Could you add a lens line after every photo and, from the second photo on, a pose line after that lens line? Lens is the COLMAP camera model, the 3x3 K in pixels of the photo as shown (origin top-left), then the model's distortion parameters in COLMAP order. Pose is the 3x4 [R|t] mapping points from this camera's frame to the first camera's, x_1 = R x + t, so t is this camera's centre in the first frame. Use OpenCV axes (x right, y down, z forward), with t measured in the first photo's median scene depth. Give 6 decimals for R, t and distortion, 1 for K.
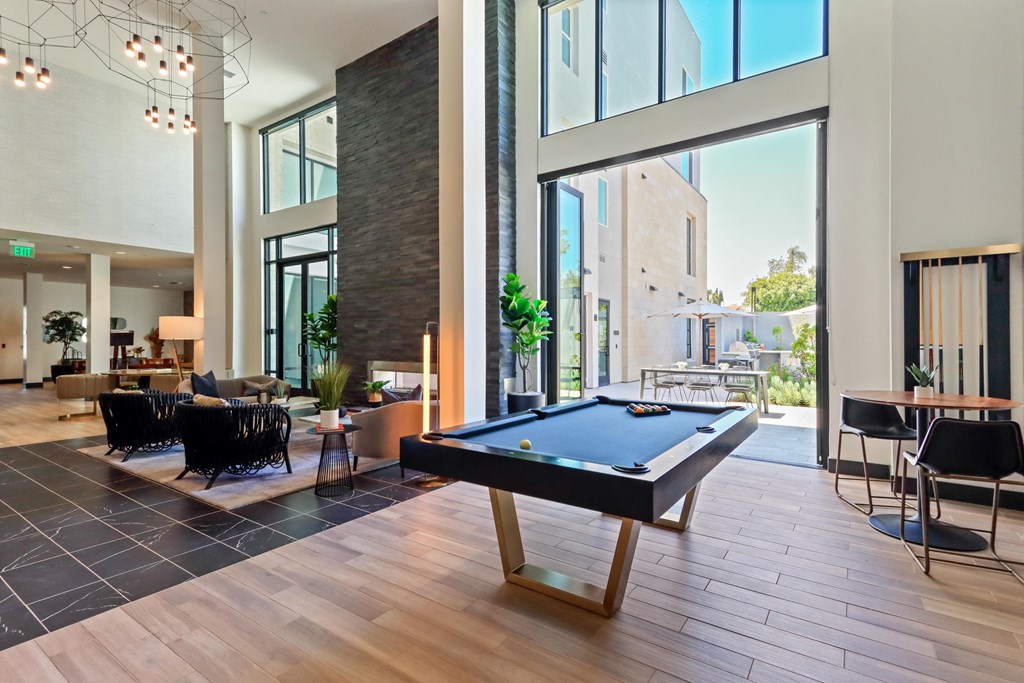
lens RADIAL K [[482.5, 0, 515.1], [0, 482.5, 341.5], [0, 0, 1]] dist [0.003835, -0.001508]
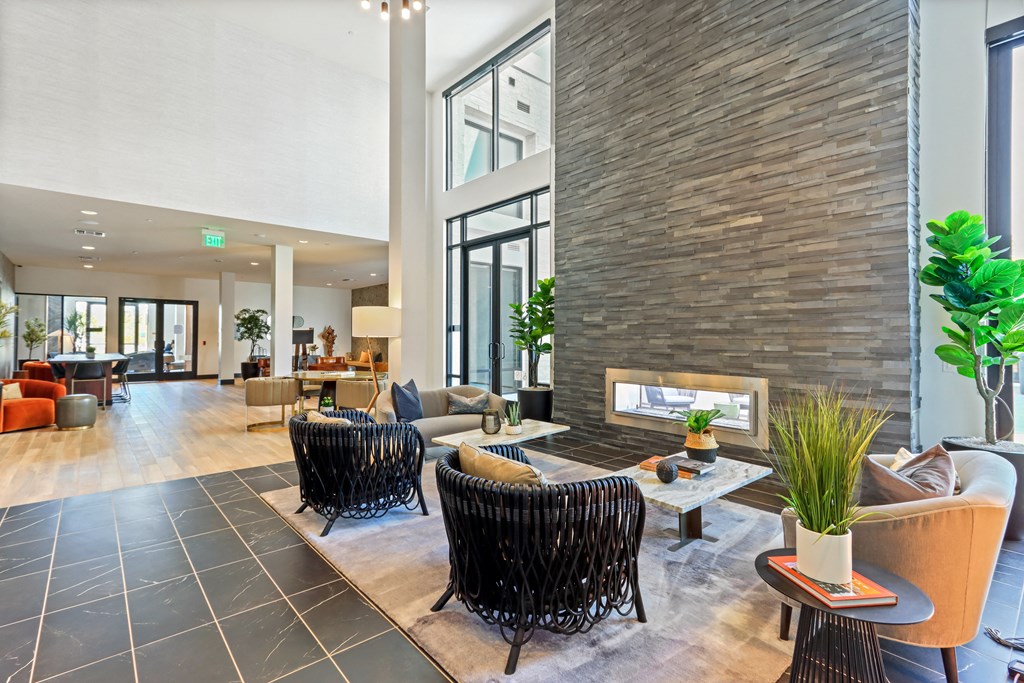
lens RADIAL K [[482.5, 0, 512.5], [0, 482.5, 335.6], [0, 0, 1]] dist [0.003835, -0.001508]
pose [[0.966593, 0.002496, -0.256303, -0.212946], [-0.005296, 0.999934, -0.010235, -0.000004], [0.256261, 0.011250, 0.966542, 0.236306]]
